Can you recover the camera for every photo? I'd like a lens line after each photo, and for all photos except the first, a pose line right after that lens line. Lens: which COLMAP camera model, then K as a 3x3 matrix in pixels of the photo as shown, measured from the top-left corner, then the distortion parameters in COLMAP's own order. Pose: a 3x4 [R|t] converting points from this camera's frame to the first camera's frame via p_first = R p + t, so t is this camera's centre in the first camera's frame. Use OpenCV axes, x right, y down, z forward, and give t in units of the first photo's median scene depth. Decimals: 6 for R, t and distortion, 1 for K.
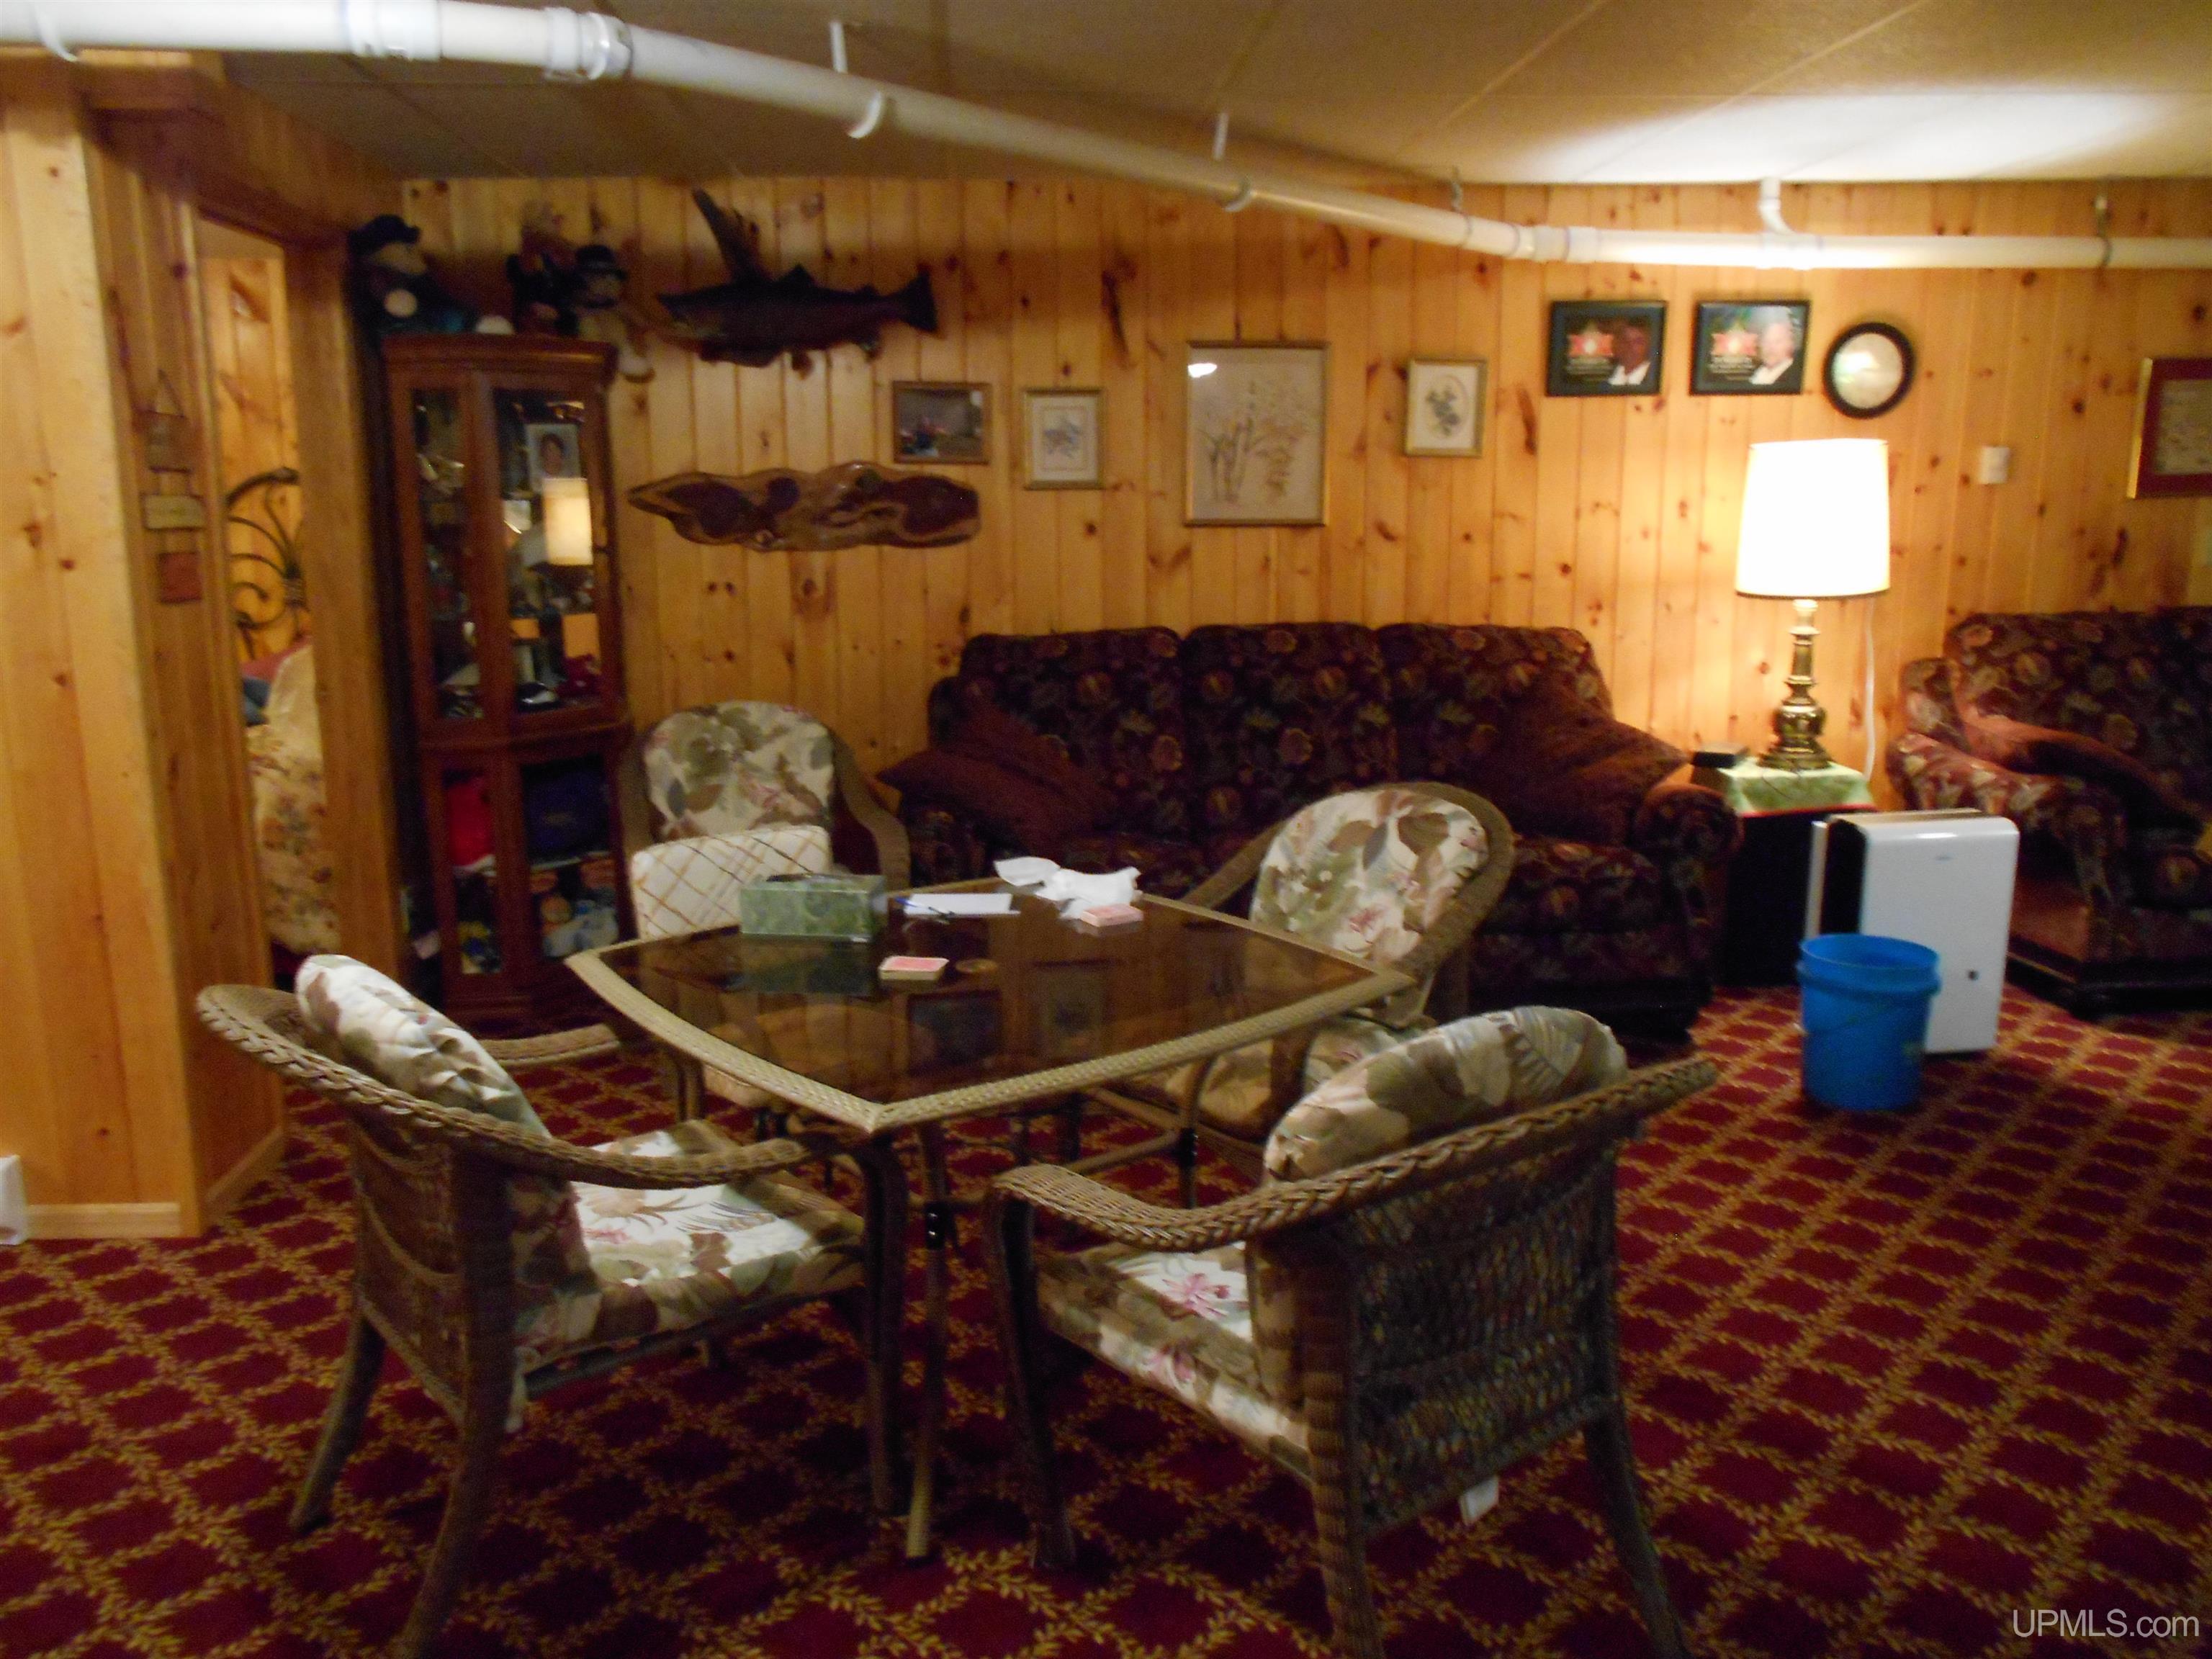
lens RADIAL K [[1713.7, 0, 1068.5], [0, 1713.7, 858.2], [0, 0, 1]] dist [-0.068639, 0.060760]
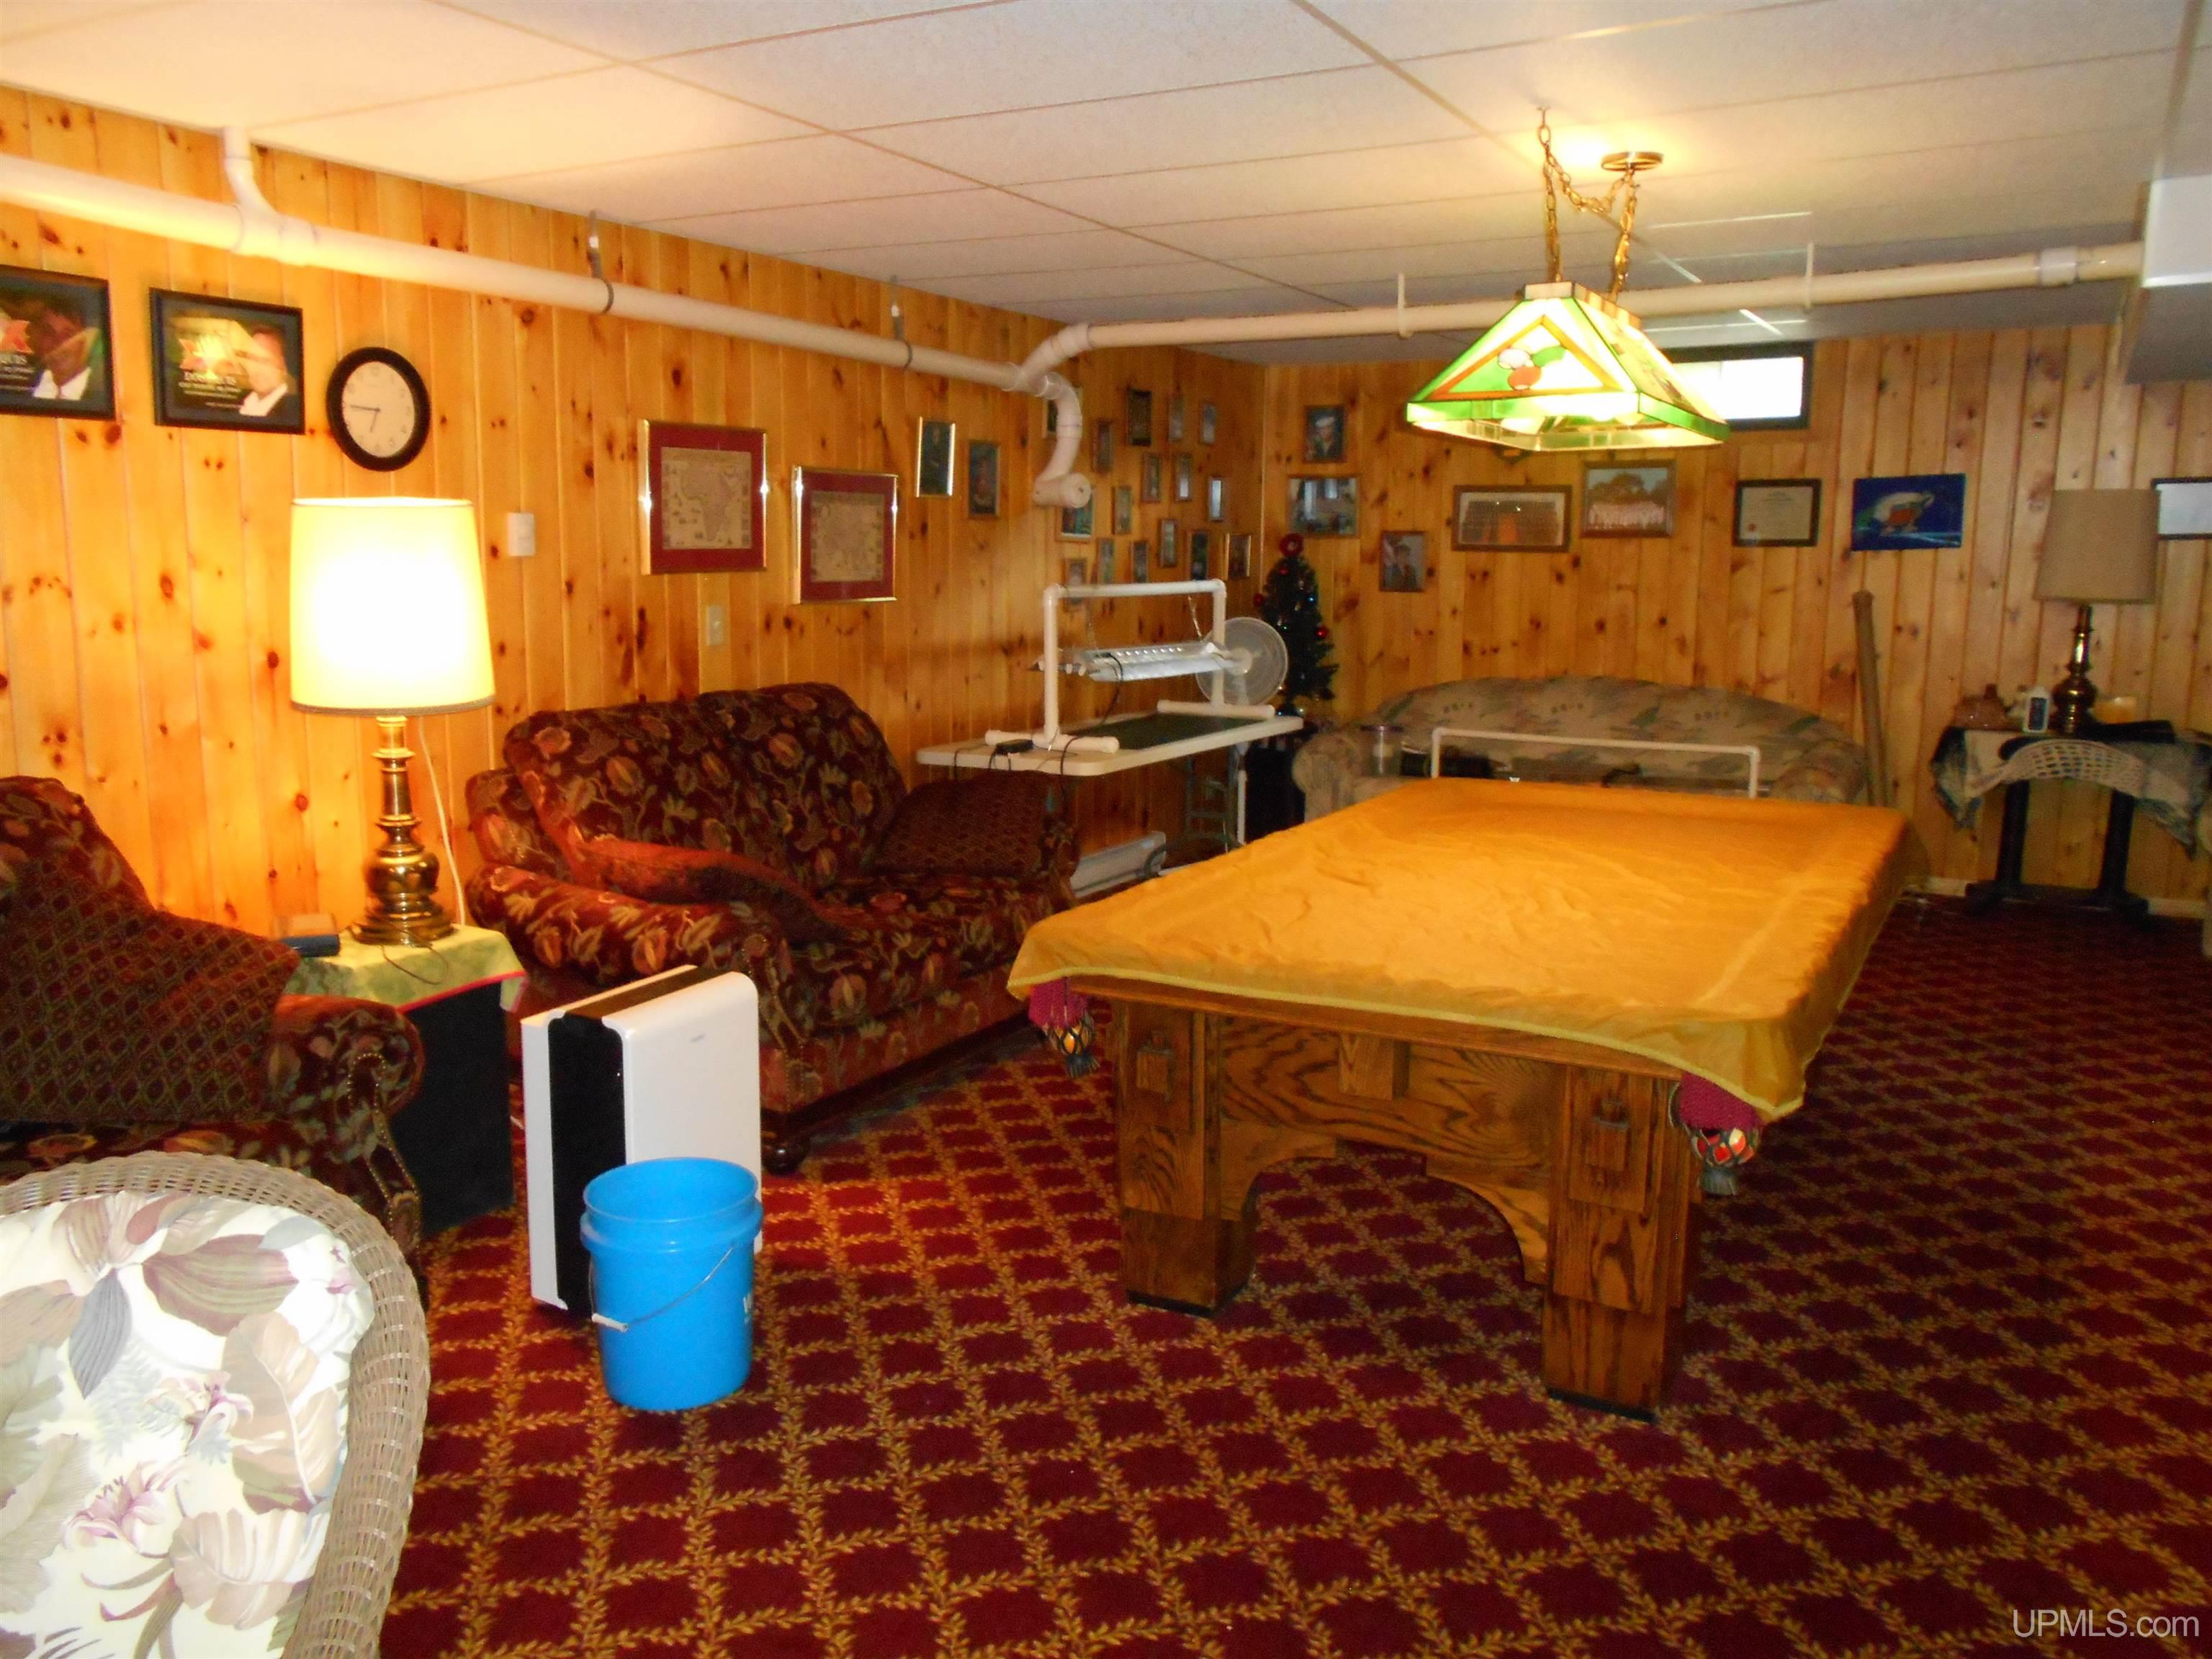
lens RADIAL K [[1713.7, 0, 1068.5], [0, 1713.7, 858.2], [0, 0, 1]] dist [-0.068639, 0.060760]
pose [[0.536311, -0.123859, 0.834883, -0.029067], [0.152959, 0.987058, 0.048177, -0.076801], [-0.830044, 0.101865, 0.548315, 0.341987]]
